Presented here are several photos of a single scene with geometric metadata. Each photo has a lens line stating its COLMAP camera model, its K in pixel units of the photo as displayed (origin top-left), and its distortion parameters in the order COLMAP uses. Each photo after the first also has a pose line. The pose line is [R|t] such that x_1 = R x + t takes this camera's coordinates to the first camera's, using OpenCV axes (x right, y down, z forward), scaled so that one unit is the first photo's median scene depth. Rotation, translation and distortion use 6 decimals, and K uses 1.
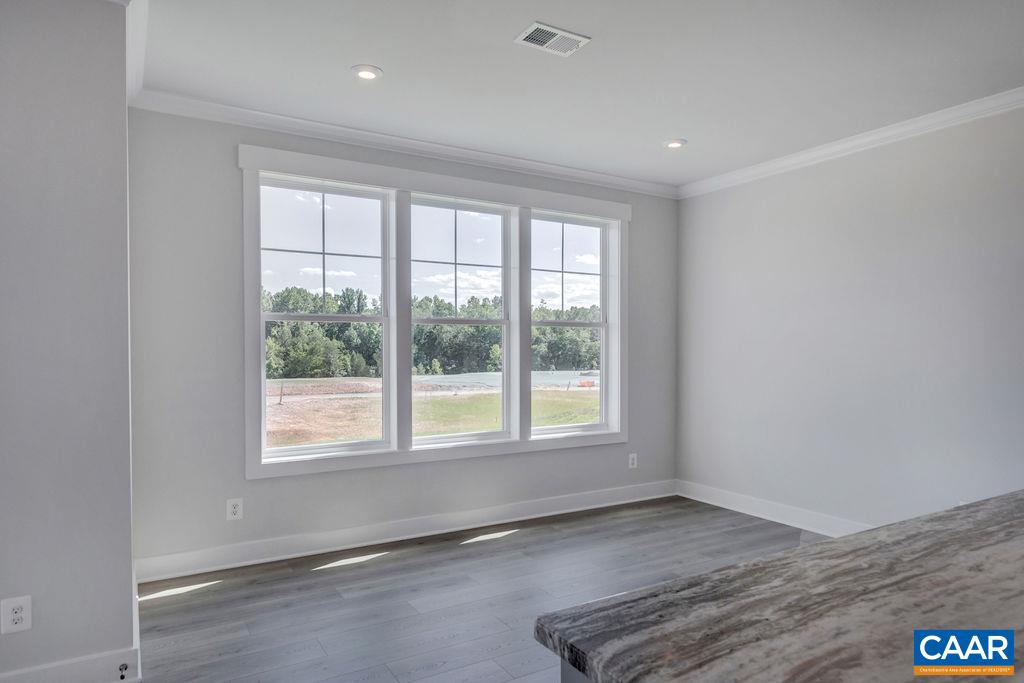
lens RADIAL K [[629.1, 0, 512.5], [0, 629.1, 359.8], [0, 0, 1]] dist [0.002623, 0.000896]
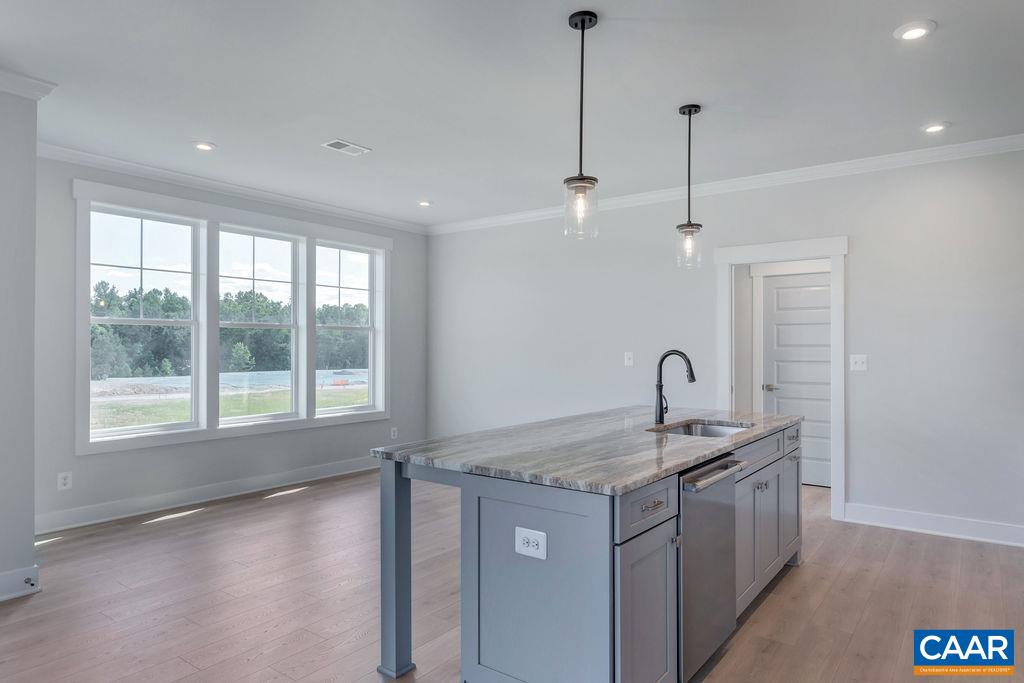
lens RADIAL K [[628.0, 0, 512.0], [0, 628.0, 341.5], [0, 0, 1]] dist [0.003357, 0.000886]
pose [[0.926178, 0.005169, 0.377052, -0.082276], [0.005135, 0.999640, -0.026318, 0.006407], [-0.377053, 0.026311, 0.925818, -0.336896]]
